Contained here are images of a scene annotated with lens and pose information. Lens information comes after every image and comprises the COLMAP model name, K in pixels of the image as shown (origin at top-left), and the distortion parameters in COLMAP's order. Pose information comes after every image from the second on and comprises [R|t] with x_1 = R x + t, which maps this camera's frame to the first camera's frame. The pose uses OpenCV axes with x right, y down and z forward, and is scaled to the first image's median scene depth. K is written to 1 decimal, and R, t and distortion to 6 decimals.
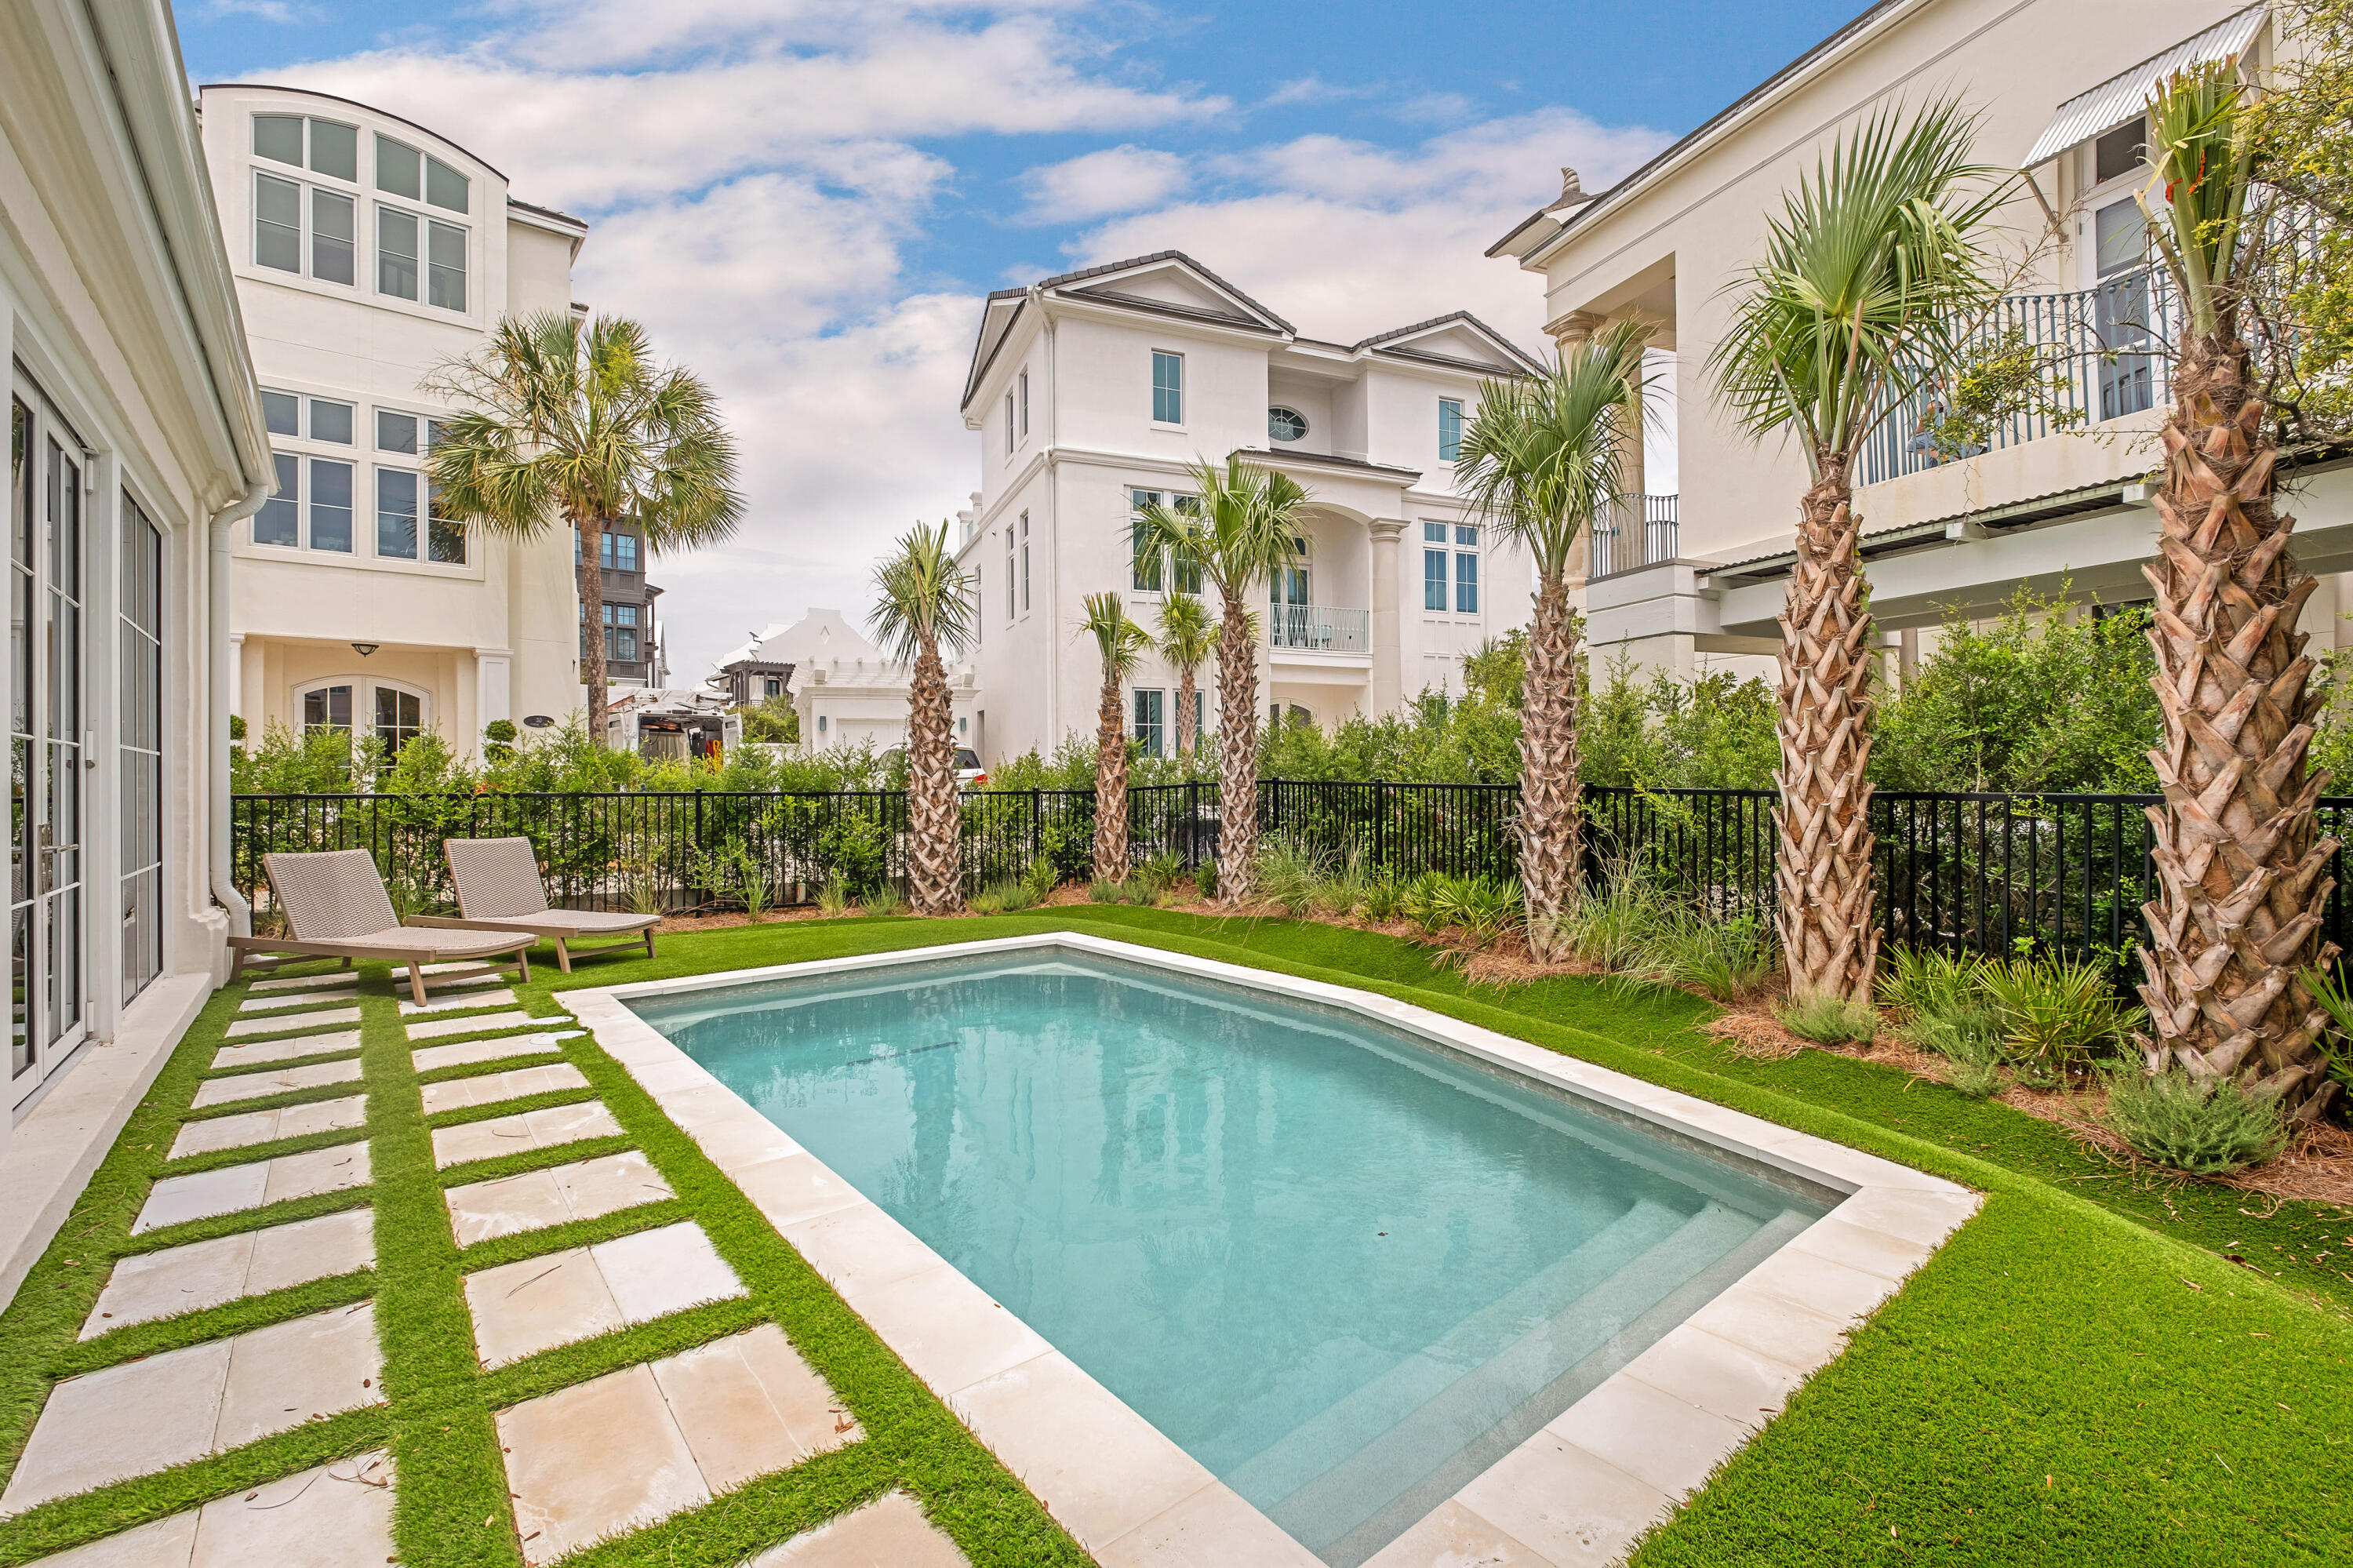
lens RADIAL K [[1031.7, 0, 1166.4], [0, 1031.7, 782.1], [0, 0, 1]] dist [-0.000995, 0.000112]
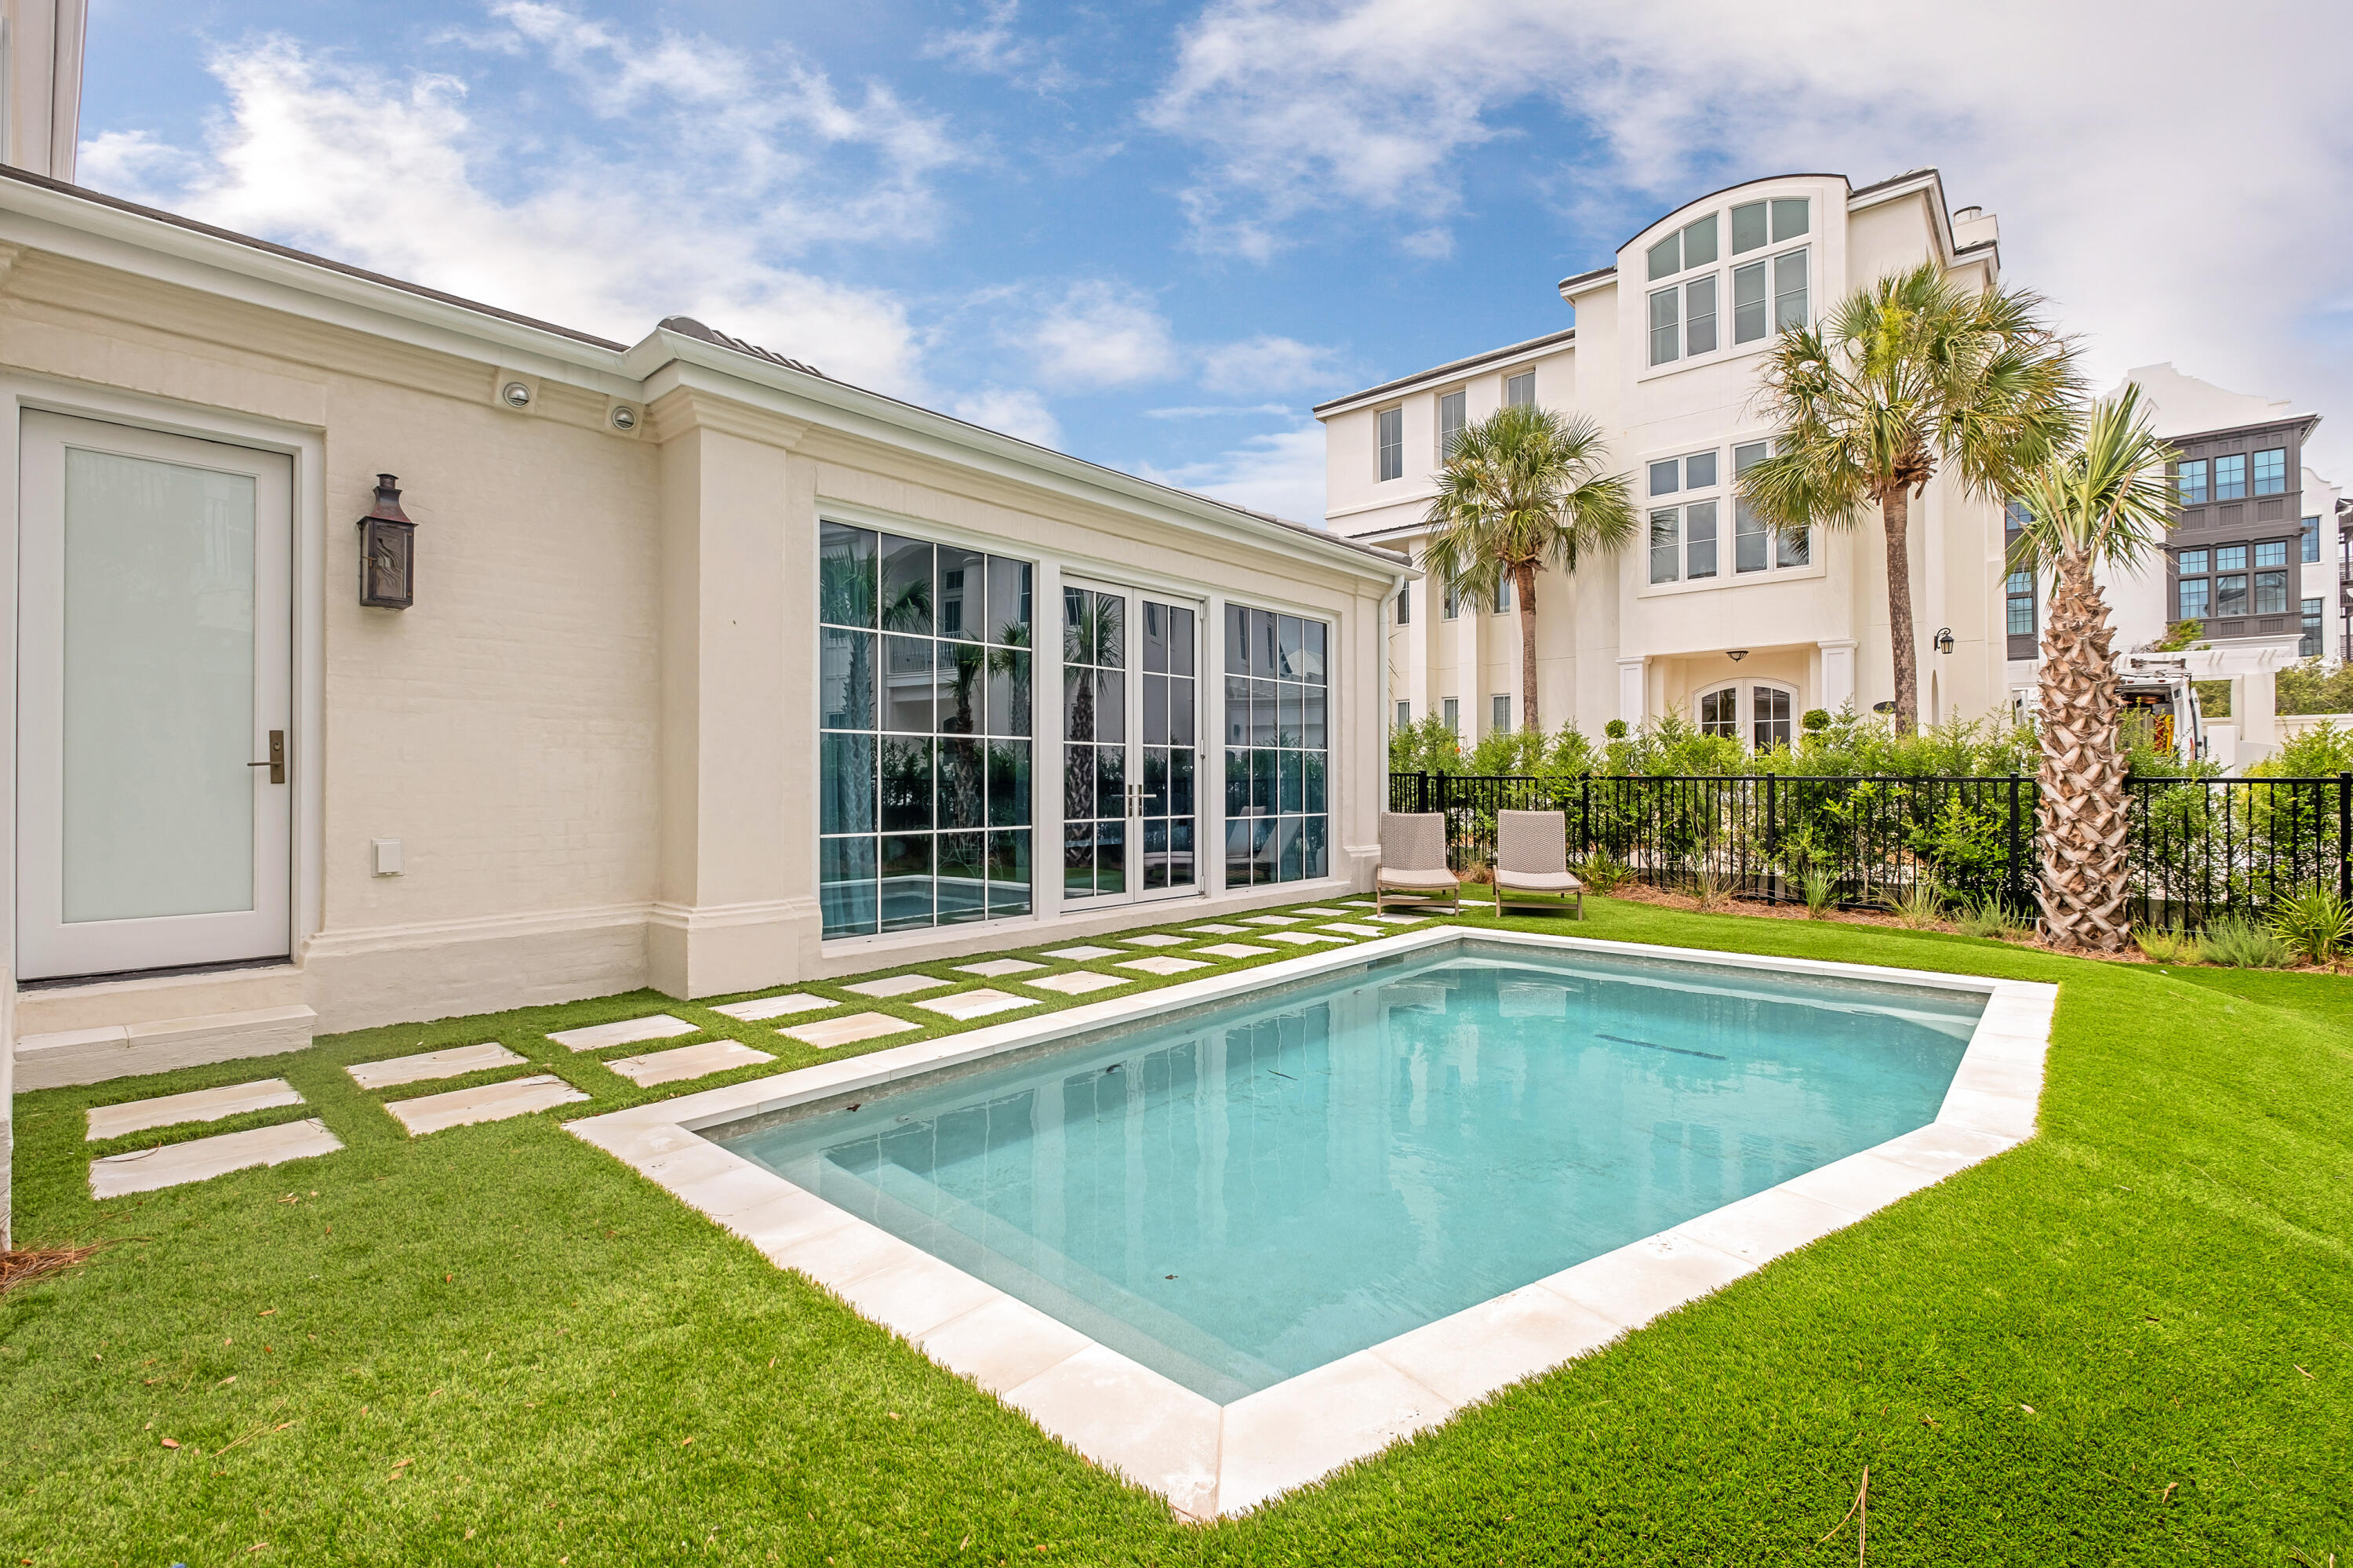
lens RADIAL K [[1031.7, 0, 1152.4], [0, 1031.7, 773.4], [0, 0, 1]] dist [-0.000995, 0.000112]
pose [[0.153534, -0.004594, -0.988133, 0.276531], [0.001404, 0.999989, -0.004431, 0.006463], [0.988142, -0.000707, 0.153538, 0.188753]]
